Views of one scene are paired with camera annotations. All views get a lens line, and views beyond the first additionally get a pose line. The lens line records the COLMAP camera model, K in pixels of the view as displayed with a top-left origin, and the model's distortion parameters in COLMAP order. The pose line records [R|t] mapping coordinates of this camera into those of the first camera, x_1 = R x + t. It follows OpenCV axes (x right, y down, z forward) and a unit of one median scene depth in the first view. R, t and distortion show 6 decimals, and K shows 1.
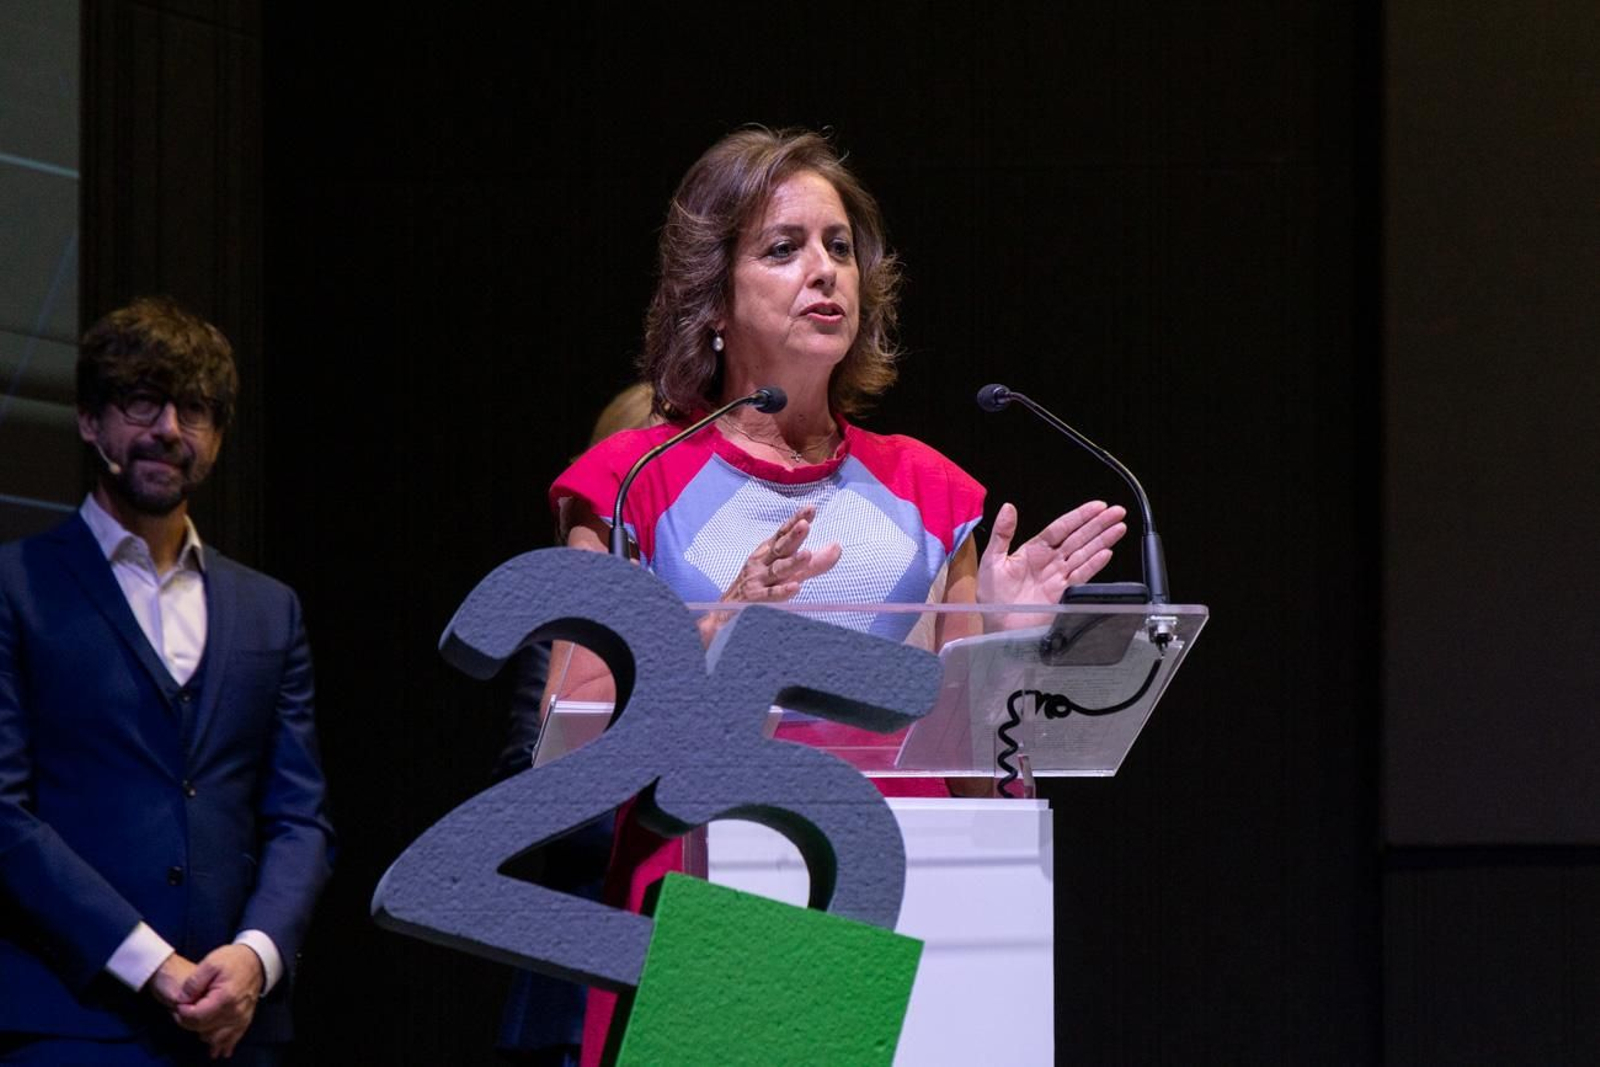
lens RADIAL K [[4522.5, 0, 801.3], [0, 4522.5, 534.5], [0, 0, 1]] dist [0.033742, 0.000000]
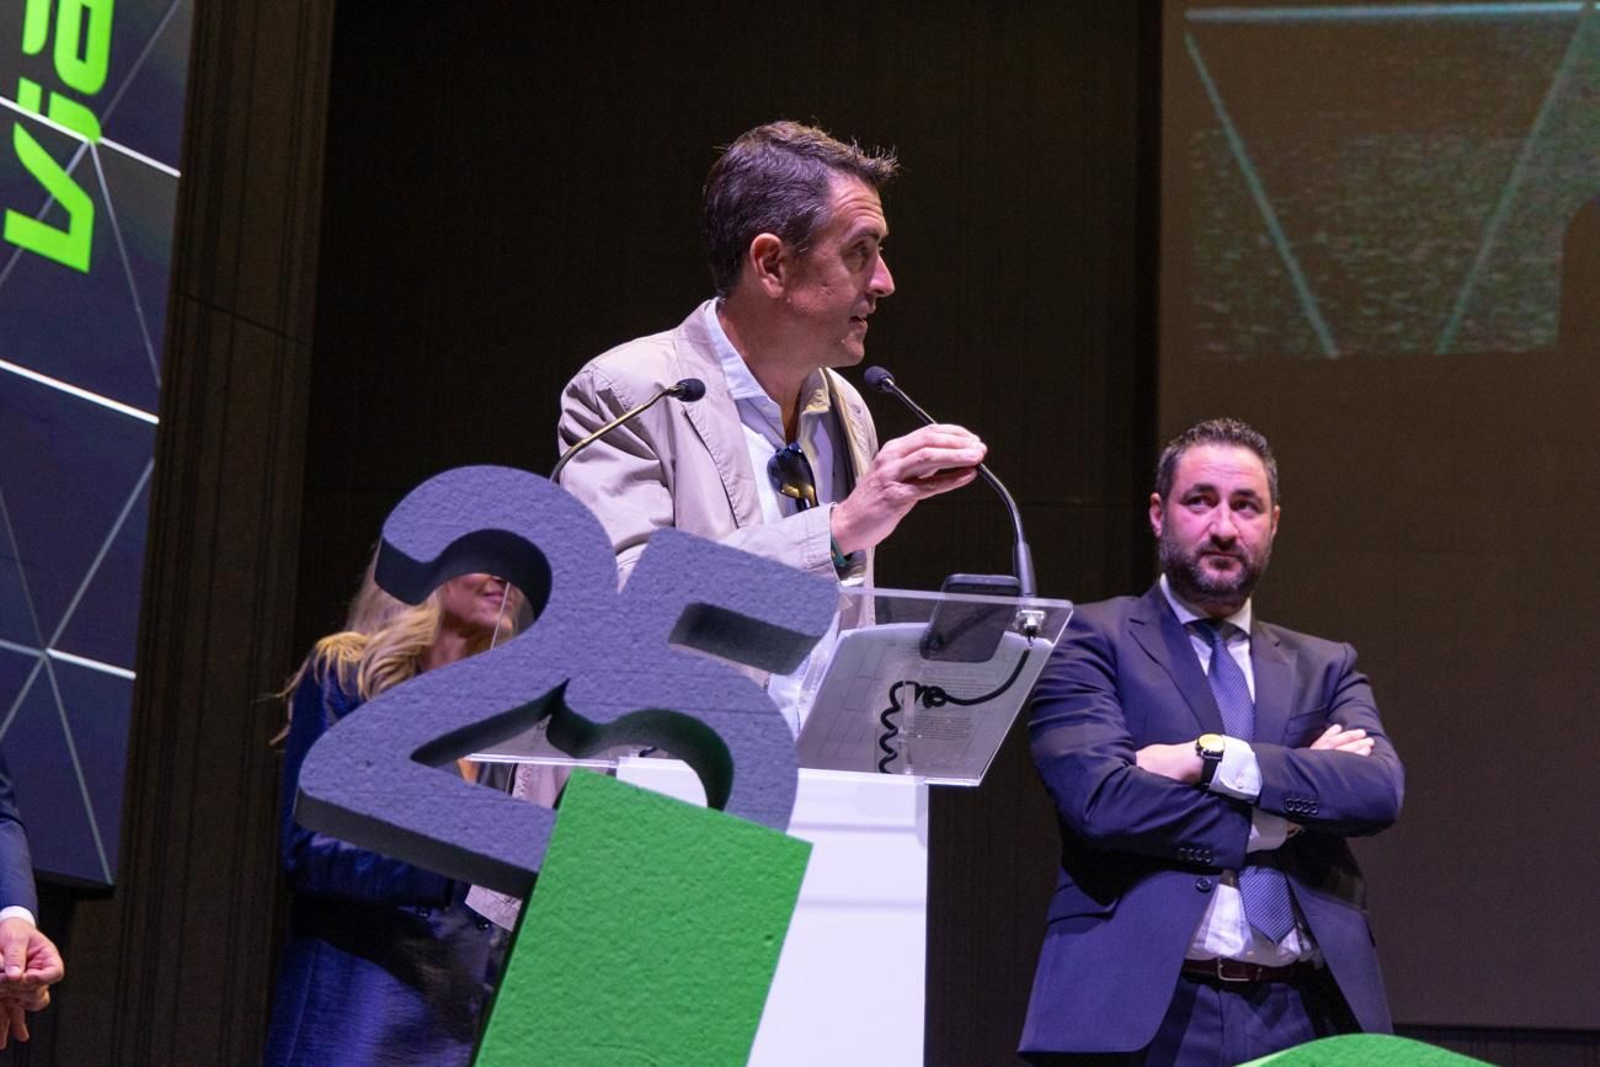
lens RADIAL K [[2778.0, 0, 797.5], [0, 2778.0, 531.8], [0, 0, 1]] dist [-0.022623, 0.000000]
pose [[0.998948, 0.038098, 0.025520, 0.004114], [-0.033003, 0.983714, -0.176683, 0.132898], [-0.031835, 0.175655, 0.983937, 0.351022]]
